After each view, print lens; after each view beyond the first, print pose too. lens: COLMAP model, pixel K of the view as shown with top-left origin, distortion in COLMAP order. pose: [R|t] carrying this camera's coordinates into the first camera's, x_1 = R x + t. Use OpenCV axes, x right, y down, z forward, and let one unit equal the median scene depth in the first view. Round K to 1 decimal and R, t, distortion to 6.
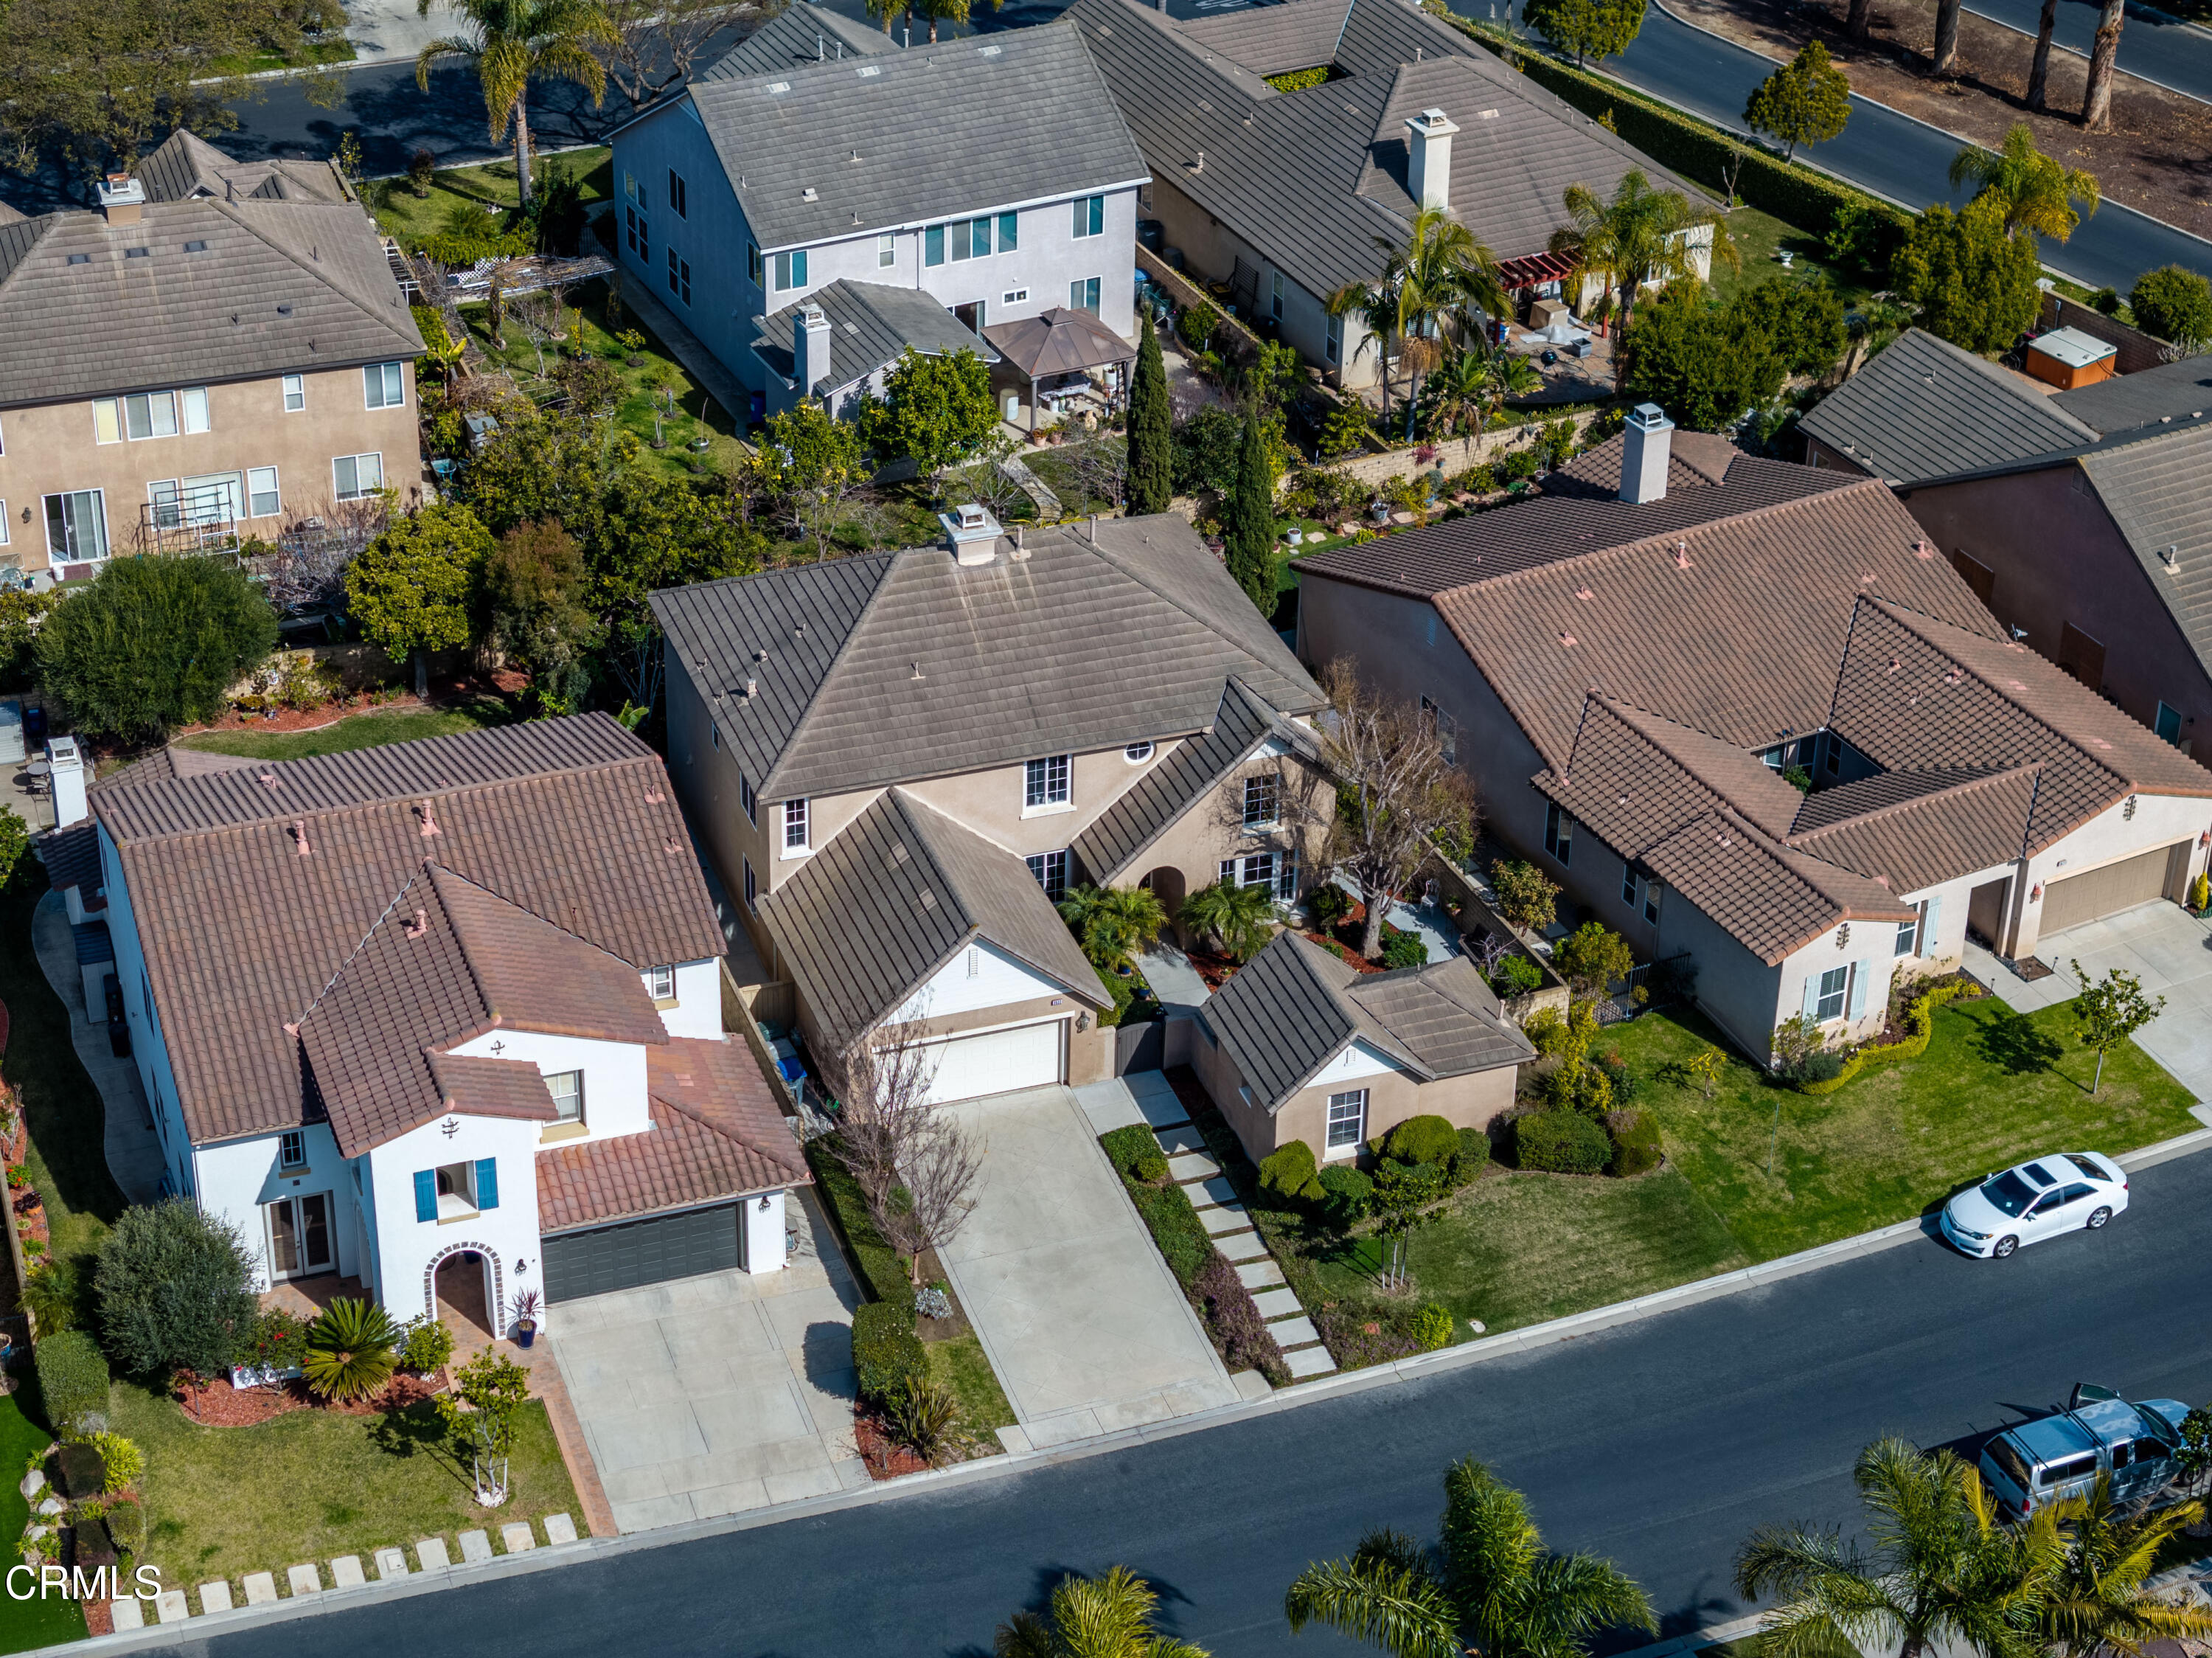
lens RADIAL K [[4443.2, 0, 1106.0], [0, 4443.2, 829.0], [0, 0, 1]] dist [-0.107293, 0.415646]
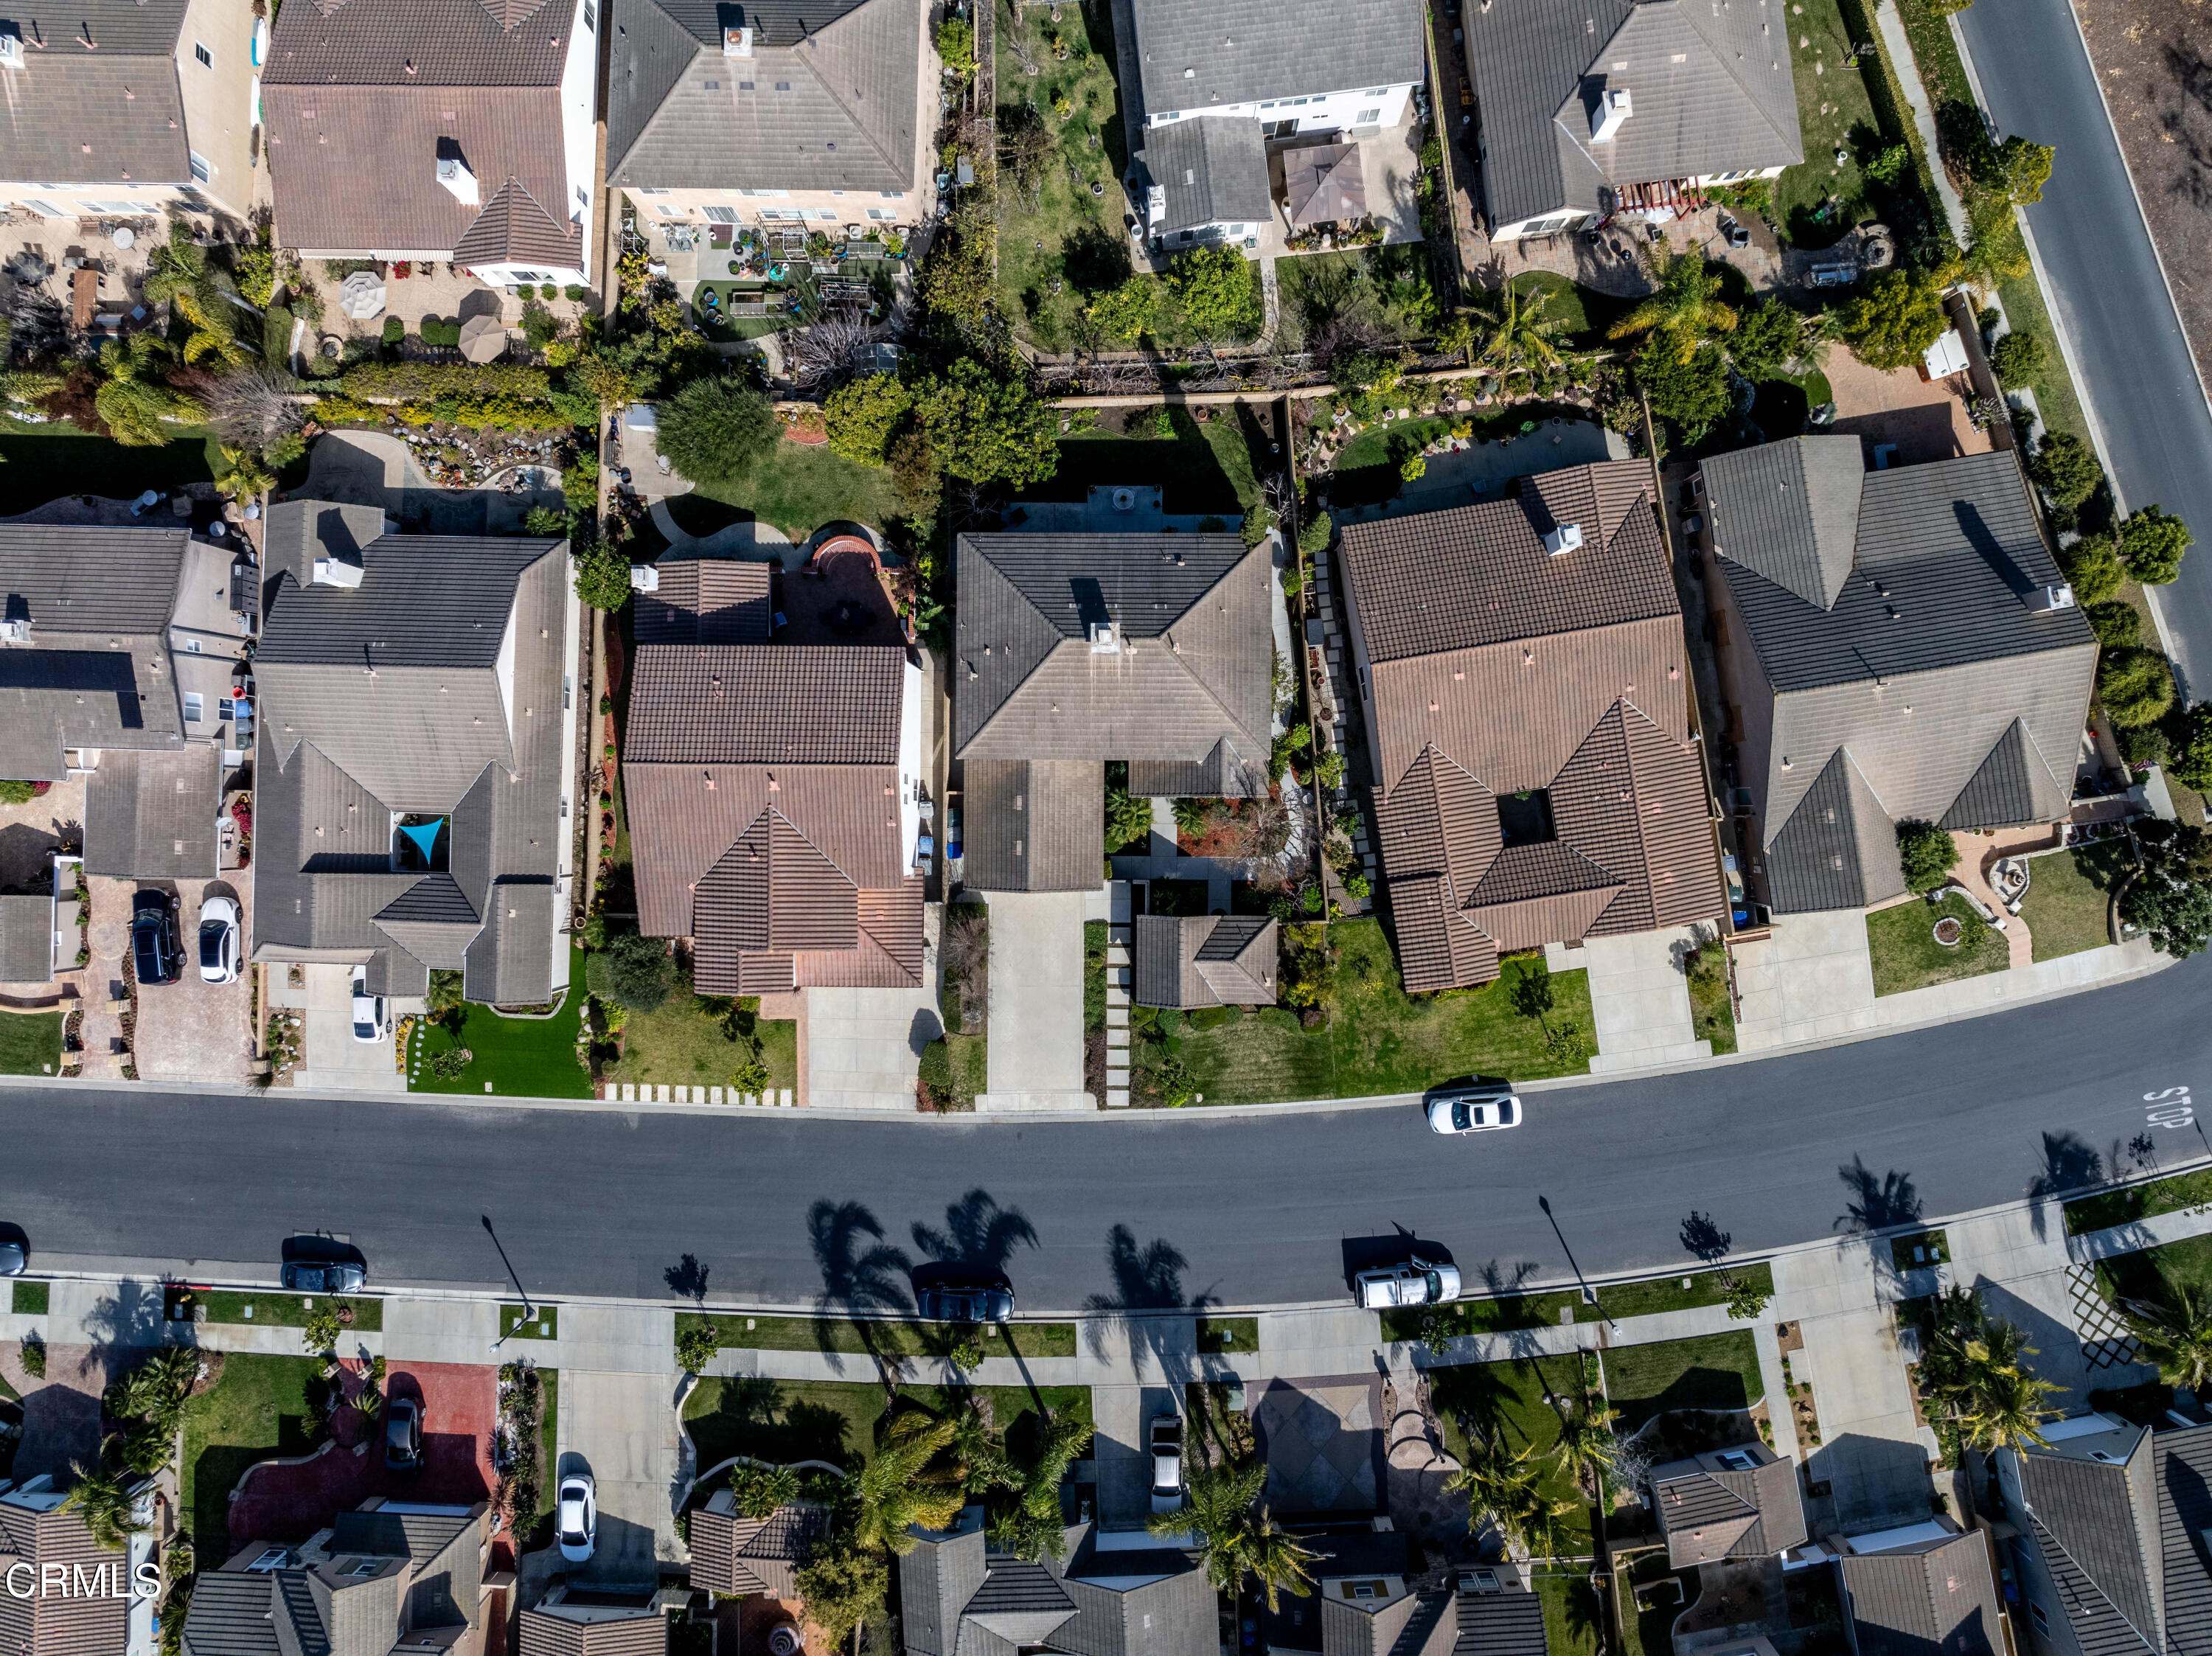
lens RADIAL K [[1558.4, 0, 1117.5], [0, 1558.4, 813.3], [0, 0, 1]] dist [-0.038205, -0.009239]
pose [[0.938637, 0.343052, -0.035714, 0.022646], [-0.151114, 0.502115, 0.851496, -0.620307], [0.310040, -0.793849, 0.523144, 0.674376]]
